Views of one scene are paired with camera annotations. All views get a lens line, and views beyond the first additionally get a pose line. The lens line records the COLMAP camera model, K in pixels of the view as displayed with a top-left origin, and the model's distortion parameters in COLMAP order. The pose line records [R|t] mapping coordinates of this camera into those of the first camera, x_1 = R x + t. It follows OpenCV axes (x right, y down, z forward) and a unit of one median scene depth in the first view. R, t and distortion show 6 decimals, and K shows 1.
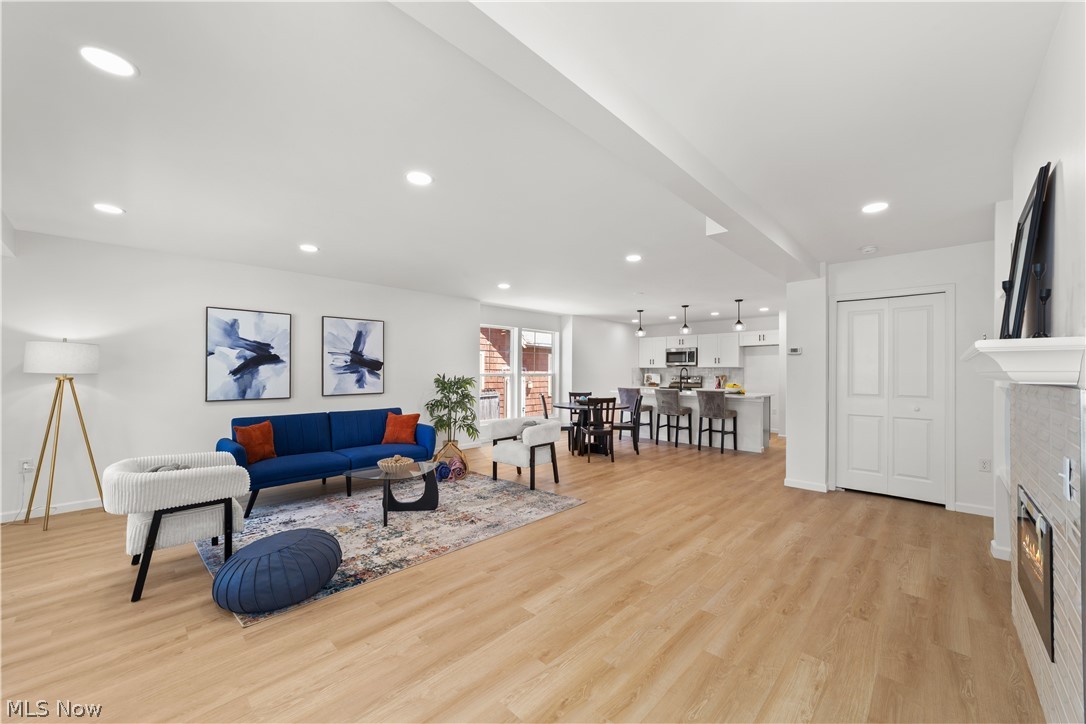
lens RADIAL K [[419.7, 0, 533.0], [0, 419.7, 370.5], [0, 0, 1]] dist [-0.008847, 0.000046]
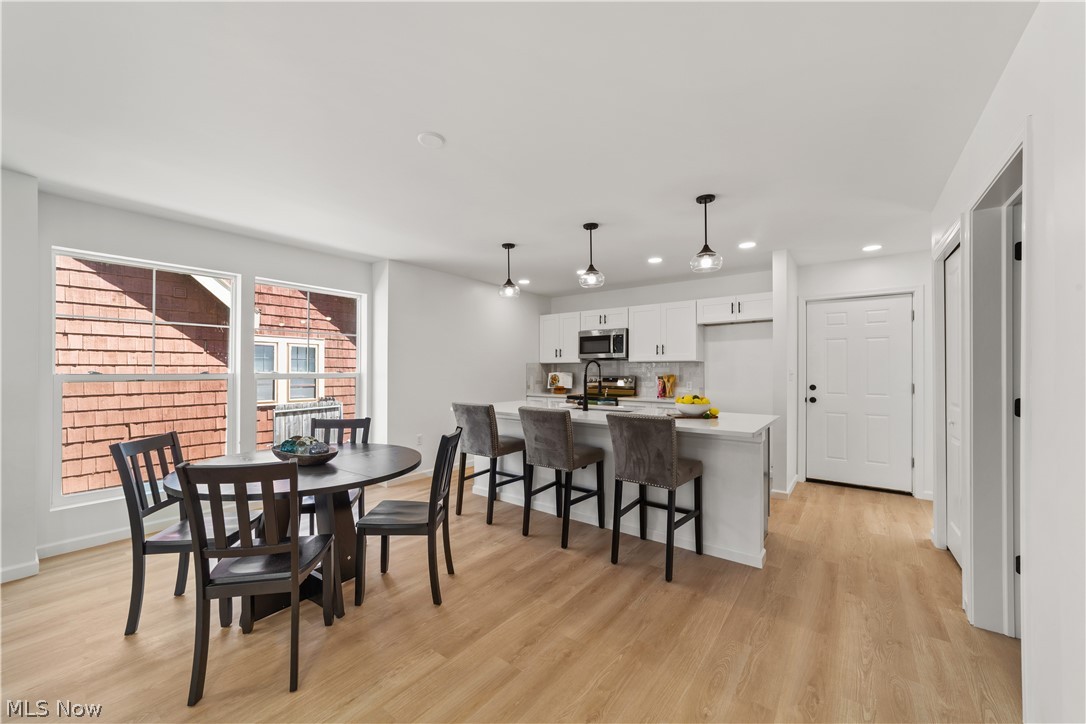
lens RADIAL K [[417.6, 0, 539.4], [0, 417.6, 370.5], [0, 0, 1]] dist [-0.013225, 0.007073]
pose [[0.992364, -0.003156, 0.123307, 0.384887], [0.002941, 0.999994, 0.001924, 0.007048], [-0.123312, -0.001547, 0.992367, 0.851733]]
